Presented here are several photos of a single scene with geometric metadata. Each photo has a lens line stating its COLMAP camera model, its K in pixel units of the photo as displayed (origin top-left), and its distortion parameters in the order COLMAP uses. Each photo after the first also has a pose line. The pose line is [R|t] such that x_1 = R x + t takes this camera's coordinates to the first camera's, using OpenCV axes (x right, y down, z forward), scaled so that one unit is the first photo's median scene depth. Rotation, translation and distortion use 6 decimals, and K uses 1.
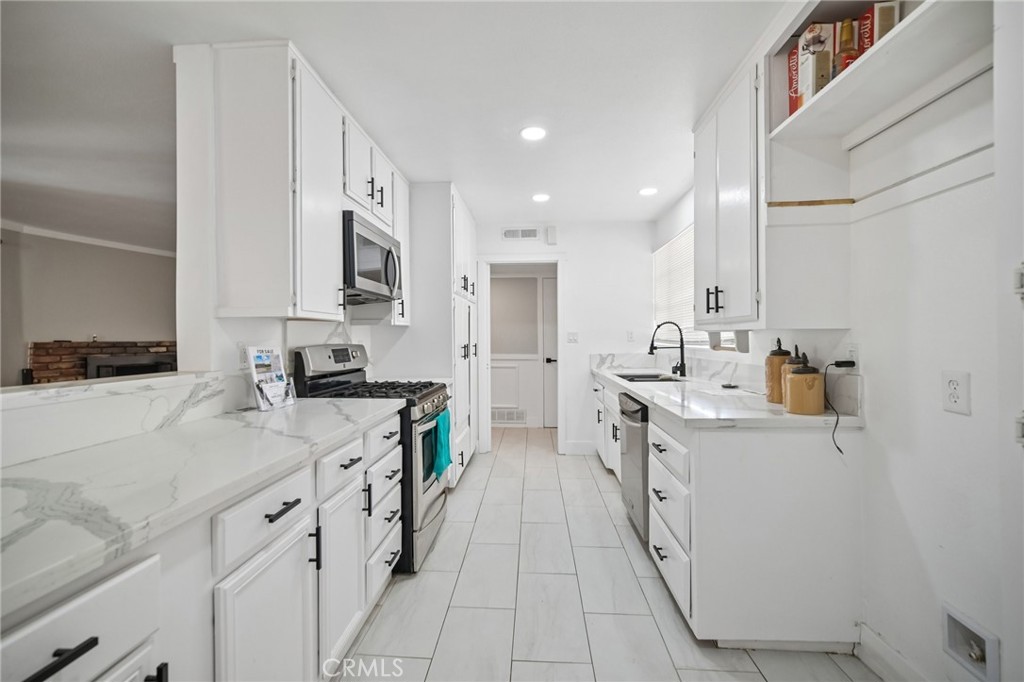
lens RADIAL K [[425.3, 0, 500.1], [0, 425.3, 337.2], [0, 0, 1]] dist [0.001865, 0.000946]
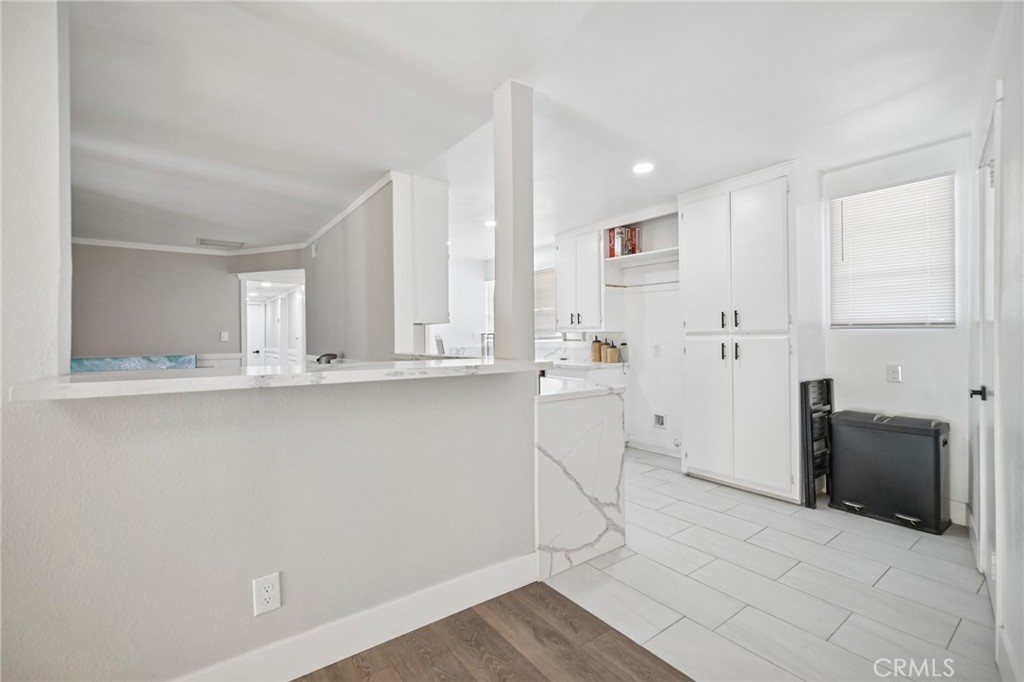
lens RADIAL K [[425.3, 0, 500.1], [0, 425.3, 337.2], [0, 0, 1]] dist [0.001865, 0.000946]
pose [[0.782793, -0.003899, 0.622270, -1.347285], [0.005407, 0.999985, -0.000536, 0.011362], [-0.622259, 0.003784, 0.782802, -0.591095]]
